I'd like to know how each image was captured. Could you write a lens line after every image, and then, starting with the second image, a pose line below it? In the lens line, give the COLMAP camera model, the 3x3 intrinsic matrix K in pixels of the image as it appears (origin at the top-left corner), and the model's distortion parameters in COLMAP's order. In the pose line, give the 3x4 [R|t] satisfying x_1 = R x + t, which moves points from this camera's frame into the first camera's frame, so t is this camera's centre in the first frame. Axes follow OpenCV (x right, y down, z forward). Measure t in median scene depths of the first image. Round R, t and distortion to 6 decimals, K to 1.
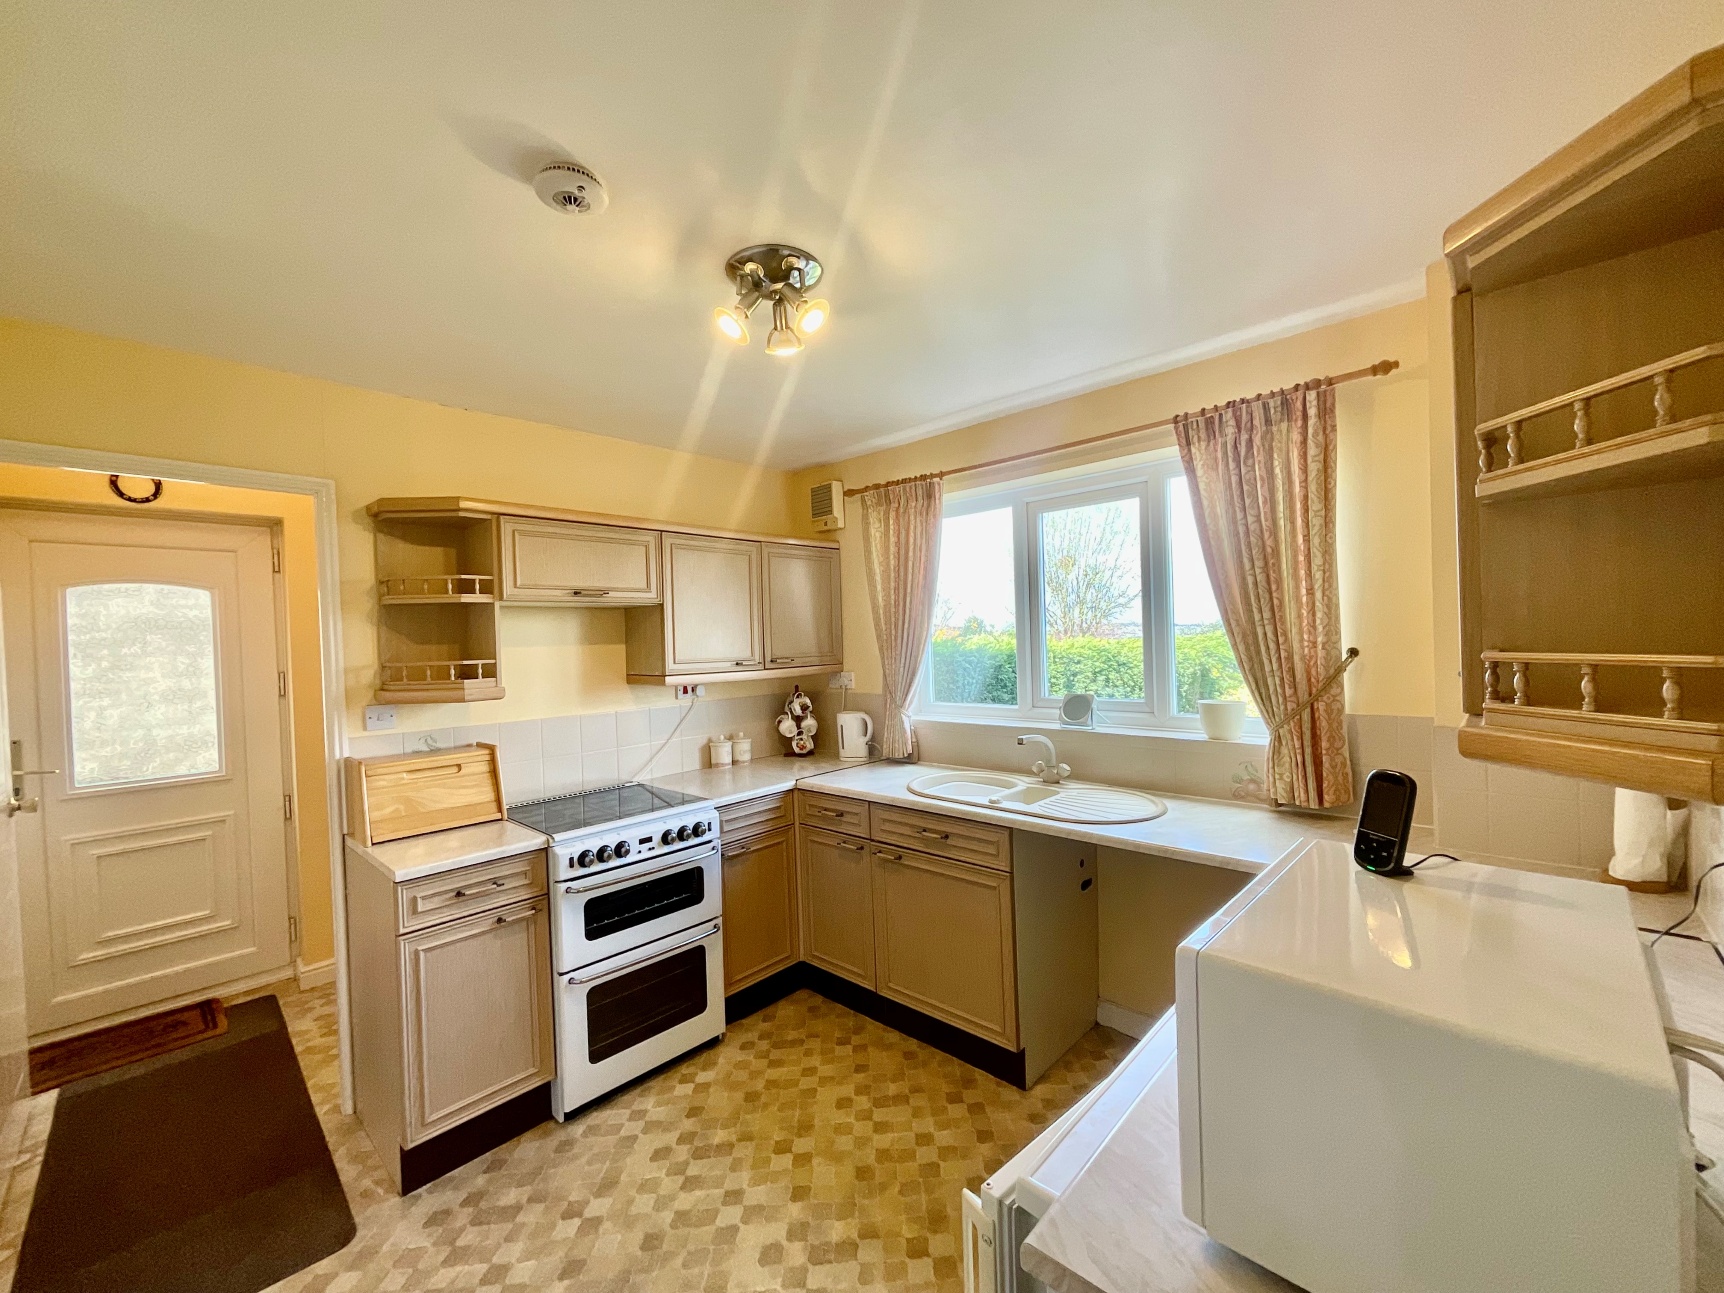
lens RADIAL K [[699.1, 0, 868.8], [0, 699.1, 646.9], [0, 0, 1]] dist [0.002646, 0.000800]
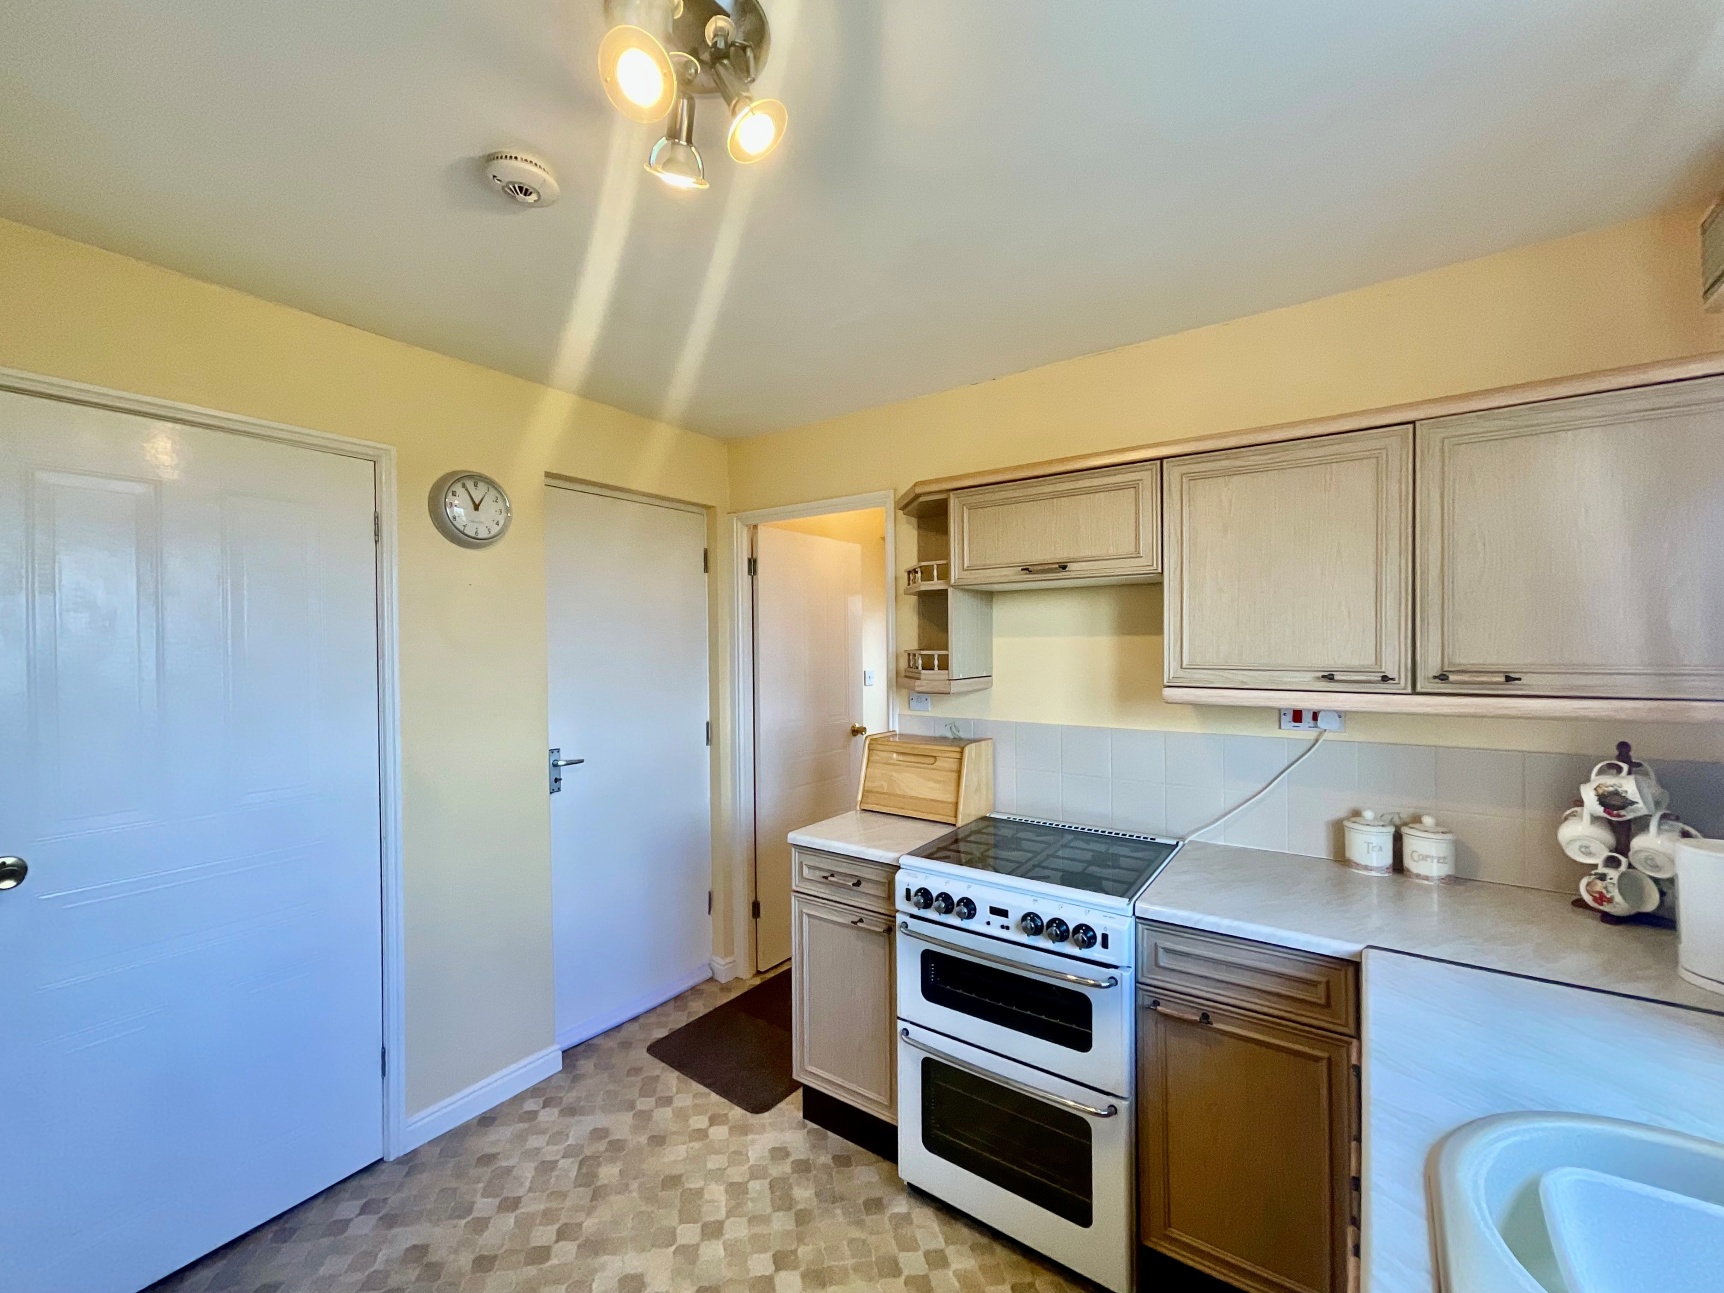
lens RADIAL K [[701.5, 0, 862.0], [0, 701.5, 646.5], [0, 0, 1]] dist [-0.003519, 0.000179]
pose [[0.124603, 0.034255, -0.991615, 0.344579], [-0.007230, 0.999409, 0.033616, -0.016559], [0.992180, 0.002981, 0.124777, 0.727289]]
